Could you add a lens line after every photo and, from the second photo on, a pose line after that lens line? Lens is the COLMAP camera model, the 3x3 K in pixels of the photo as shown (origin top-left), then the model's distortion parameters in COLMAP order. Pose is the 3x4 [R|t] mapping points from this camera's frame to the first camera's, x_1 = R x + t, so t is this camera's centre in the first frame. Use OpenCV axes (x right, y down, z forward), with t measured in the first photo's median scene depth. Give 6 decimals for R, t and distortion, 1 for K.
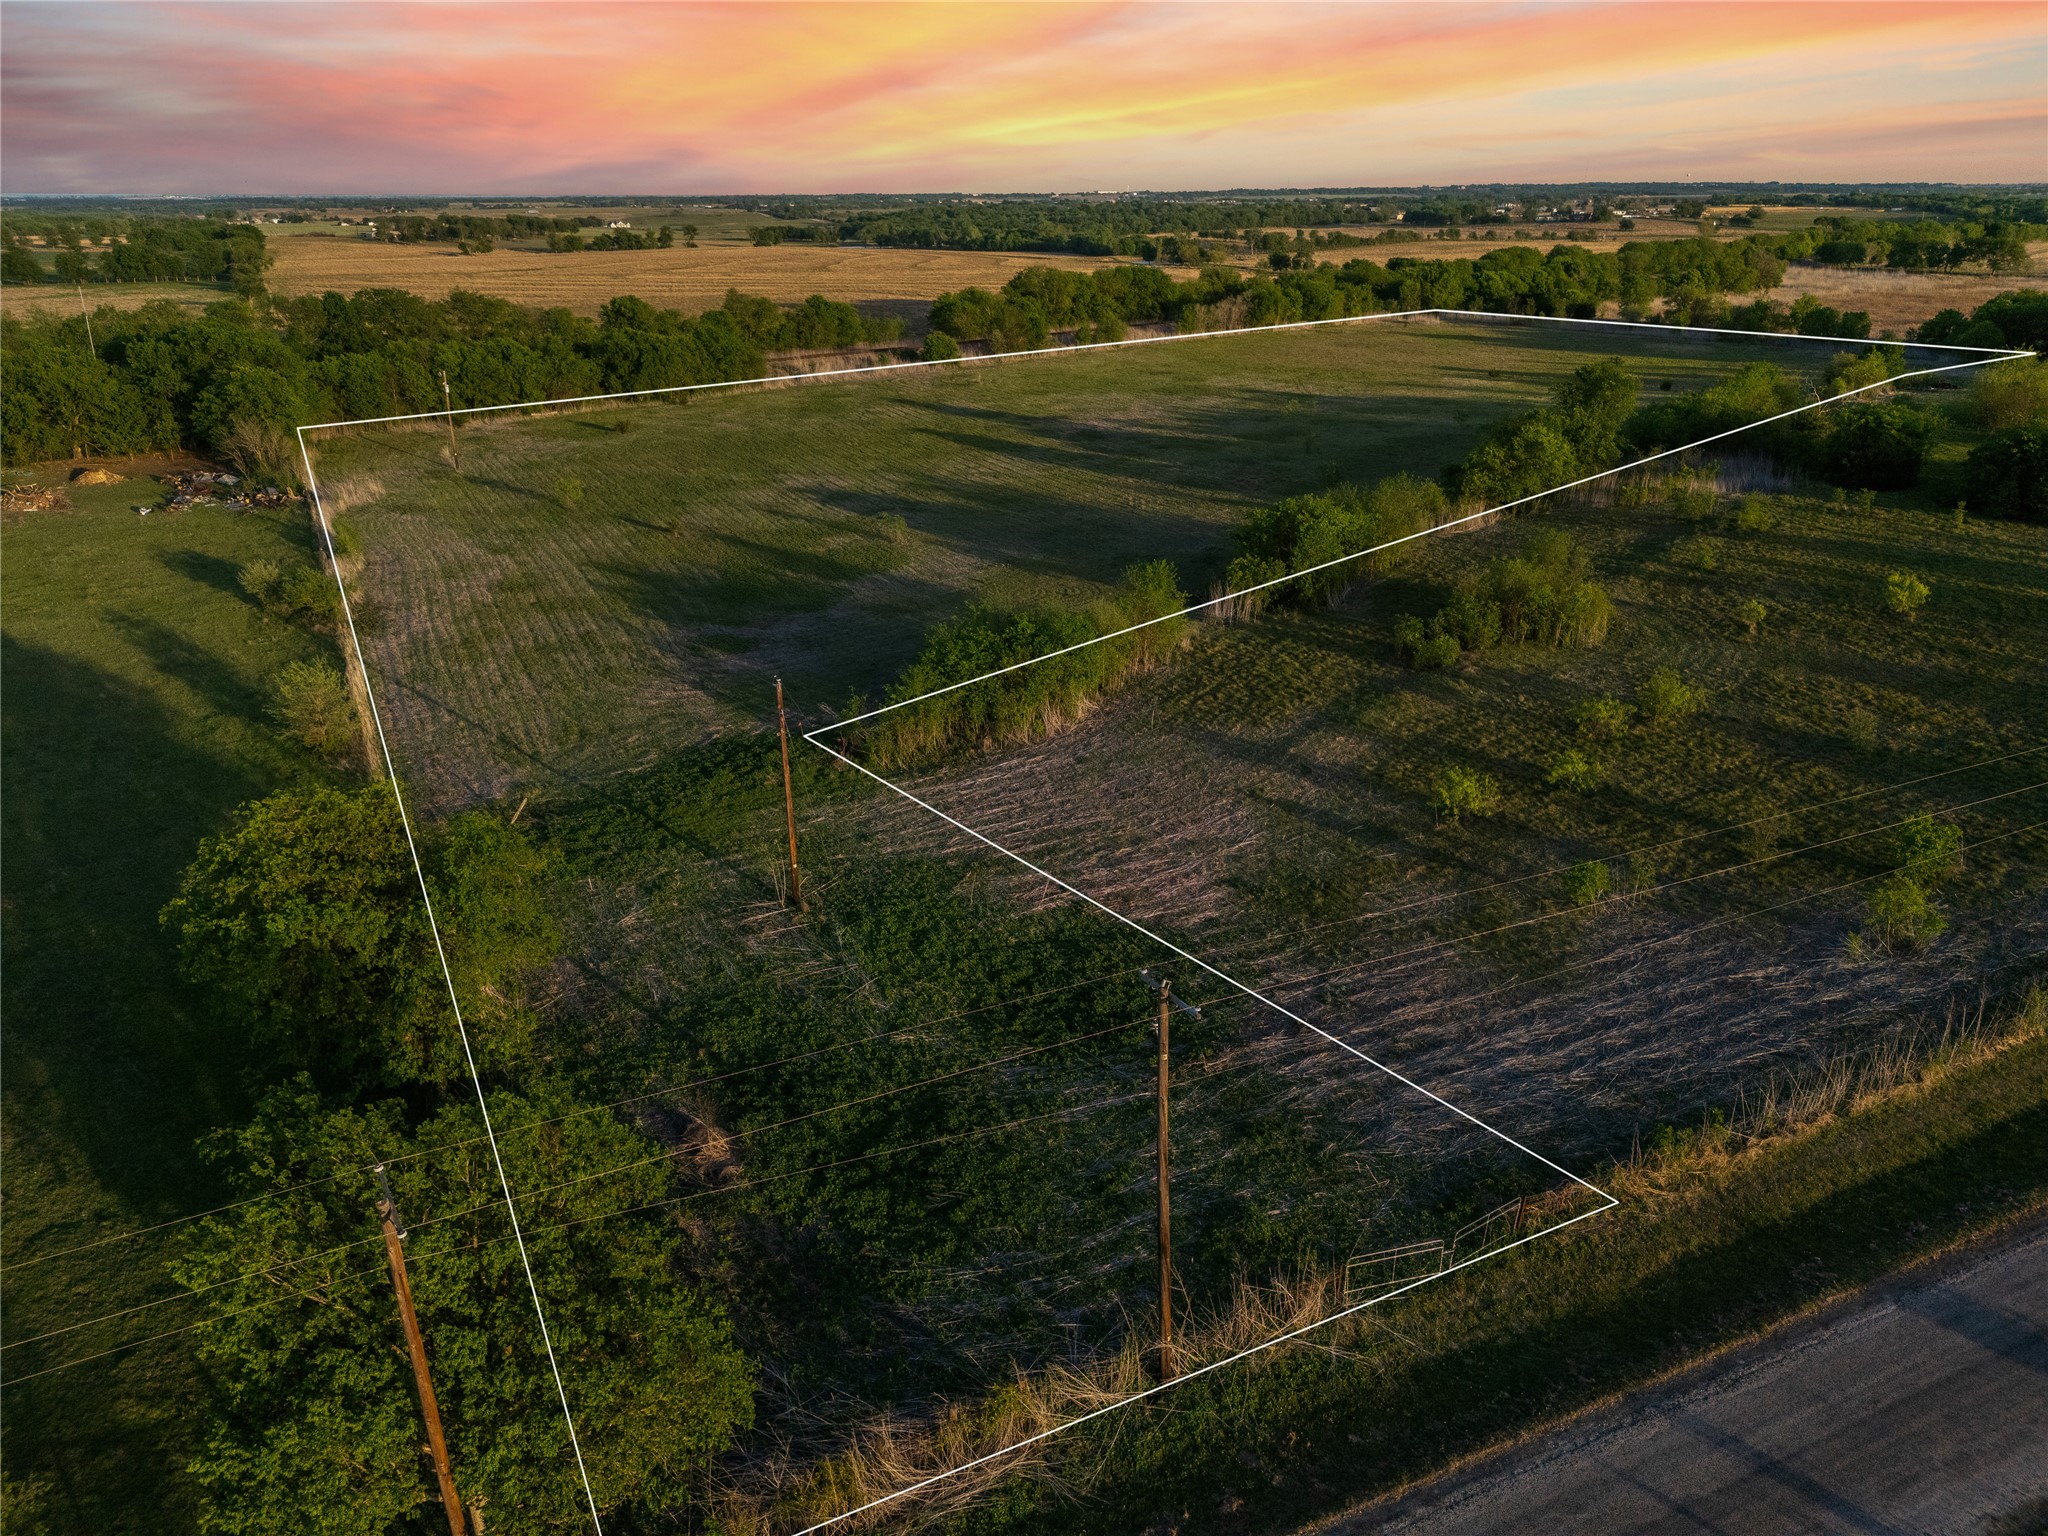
lens RADIAL K [[1439.4, 0, 1024.0], [0, 1439.4, 768.0], [0, 0, 1]] dist [0.061328, -0.088788]
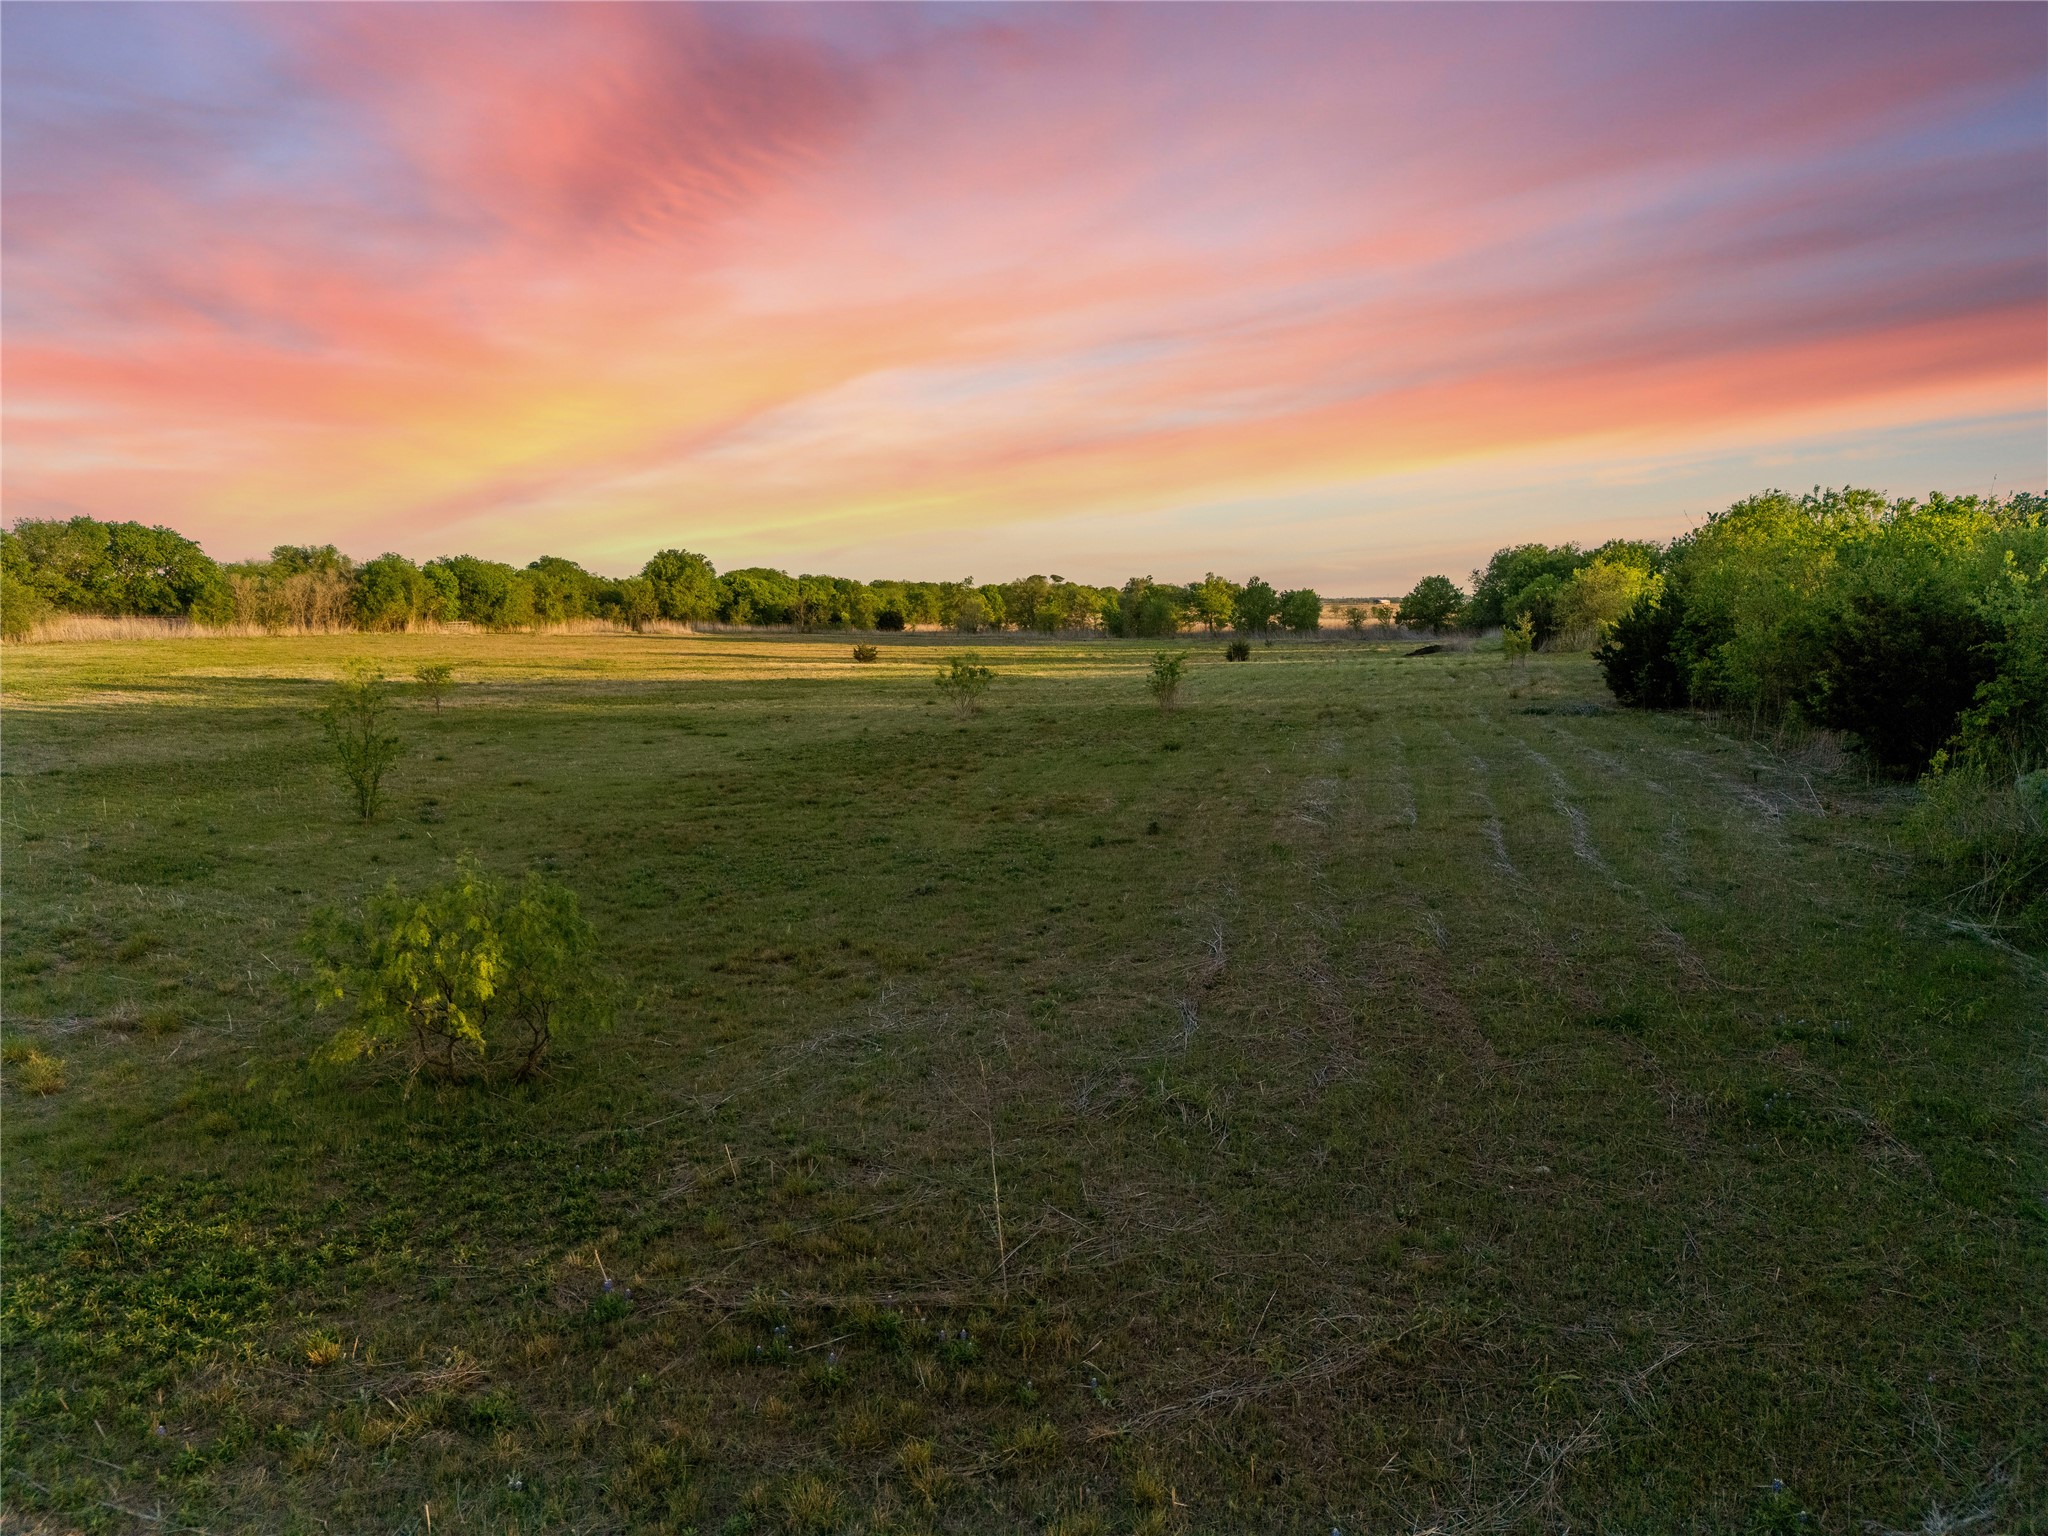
lens RADIAL K [[1439.4, 0, 1024.0], [0, 1439.4, 768.0], [0, 0, 1]] dist [0.061328, -0.088788]
pose [[0.865728, -0.044725, 0.498512, 0.116767], [0.171585, 0.962164, -0.211656, -0.111242], [-0.470184, 0.268774, 0.840647, 0.519621]]
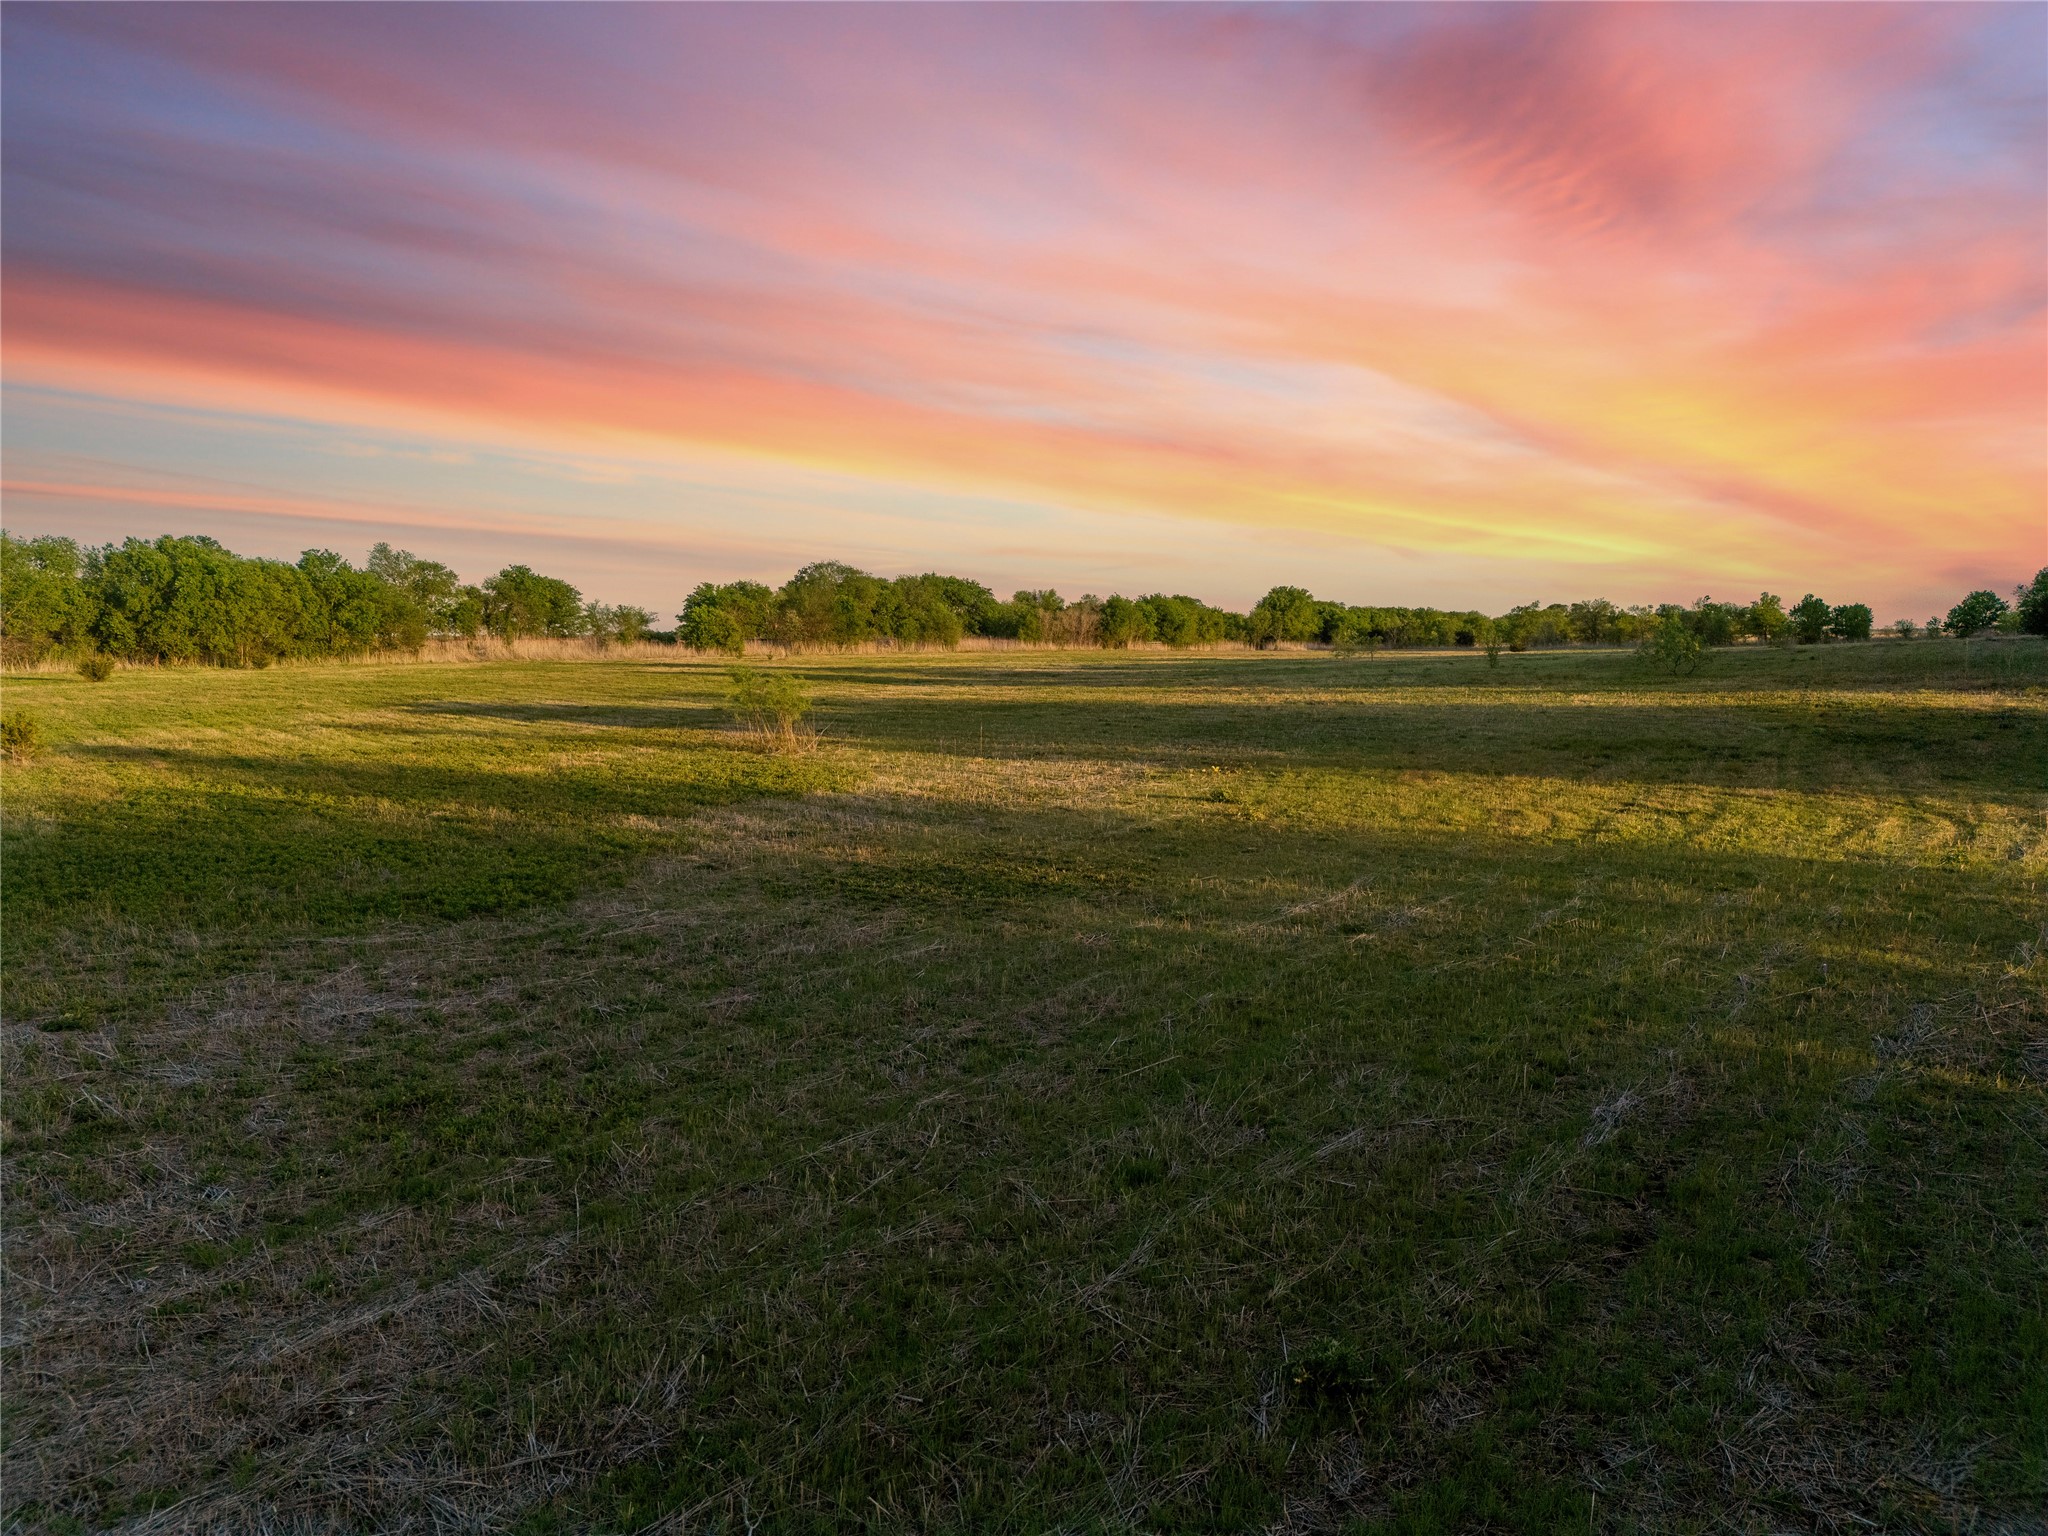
lens RADIAL K [[1439.4, 0, 1024.0], [0, 1439.4, 768.0], [0, 0, 1]] dist [0.061328, -0.088788]
pose [[0.979572, -0.016896, 0.200383, -0.050045], [0.072995, 0.958374, -0.276027, -0.033458], [-0.187378, 0.285015, 0.940030, 0.351904]]
